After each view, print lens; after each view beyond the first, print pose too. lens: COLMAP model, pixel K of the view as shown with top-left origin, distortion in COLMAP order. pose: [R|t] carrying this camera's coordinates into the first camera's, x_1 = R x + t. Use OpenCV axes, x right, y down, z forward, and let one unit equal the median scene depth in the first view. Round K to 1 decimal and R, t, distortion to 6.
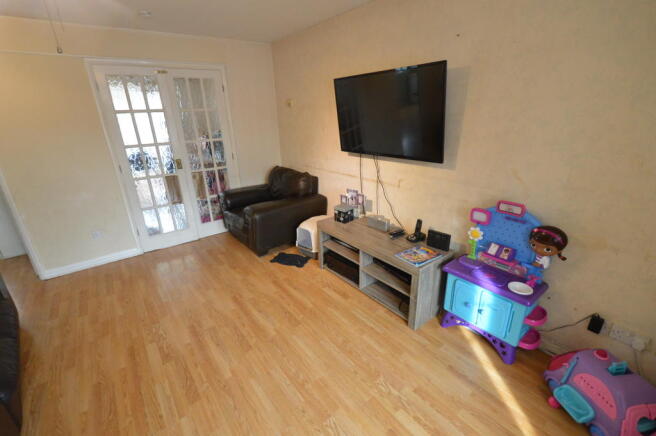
lens RADIAL K [[291.5, 0, 329.3], [0, 291.5, 217.5], [0, 0, 1]] dist [0.000875, -0.000142]
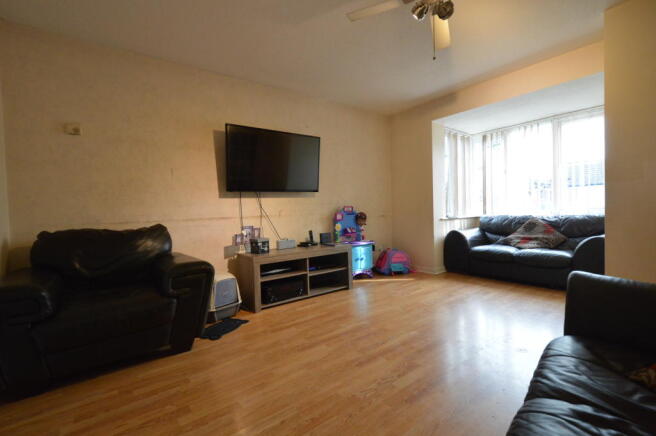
lens RADIAL K [[291.5, 0, 329.3], [0, 291.5, 217.5], [0, 0, 1]] dist [0.000875, -0.000142]
pose [[0.006083, 0.001526, 0.999980, -1.058504], [0.373115, 0.927778, -0.003685, -0.012009], [-0.927765, 0.373130, 0.005075, 0.785082]]
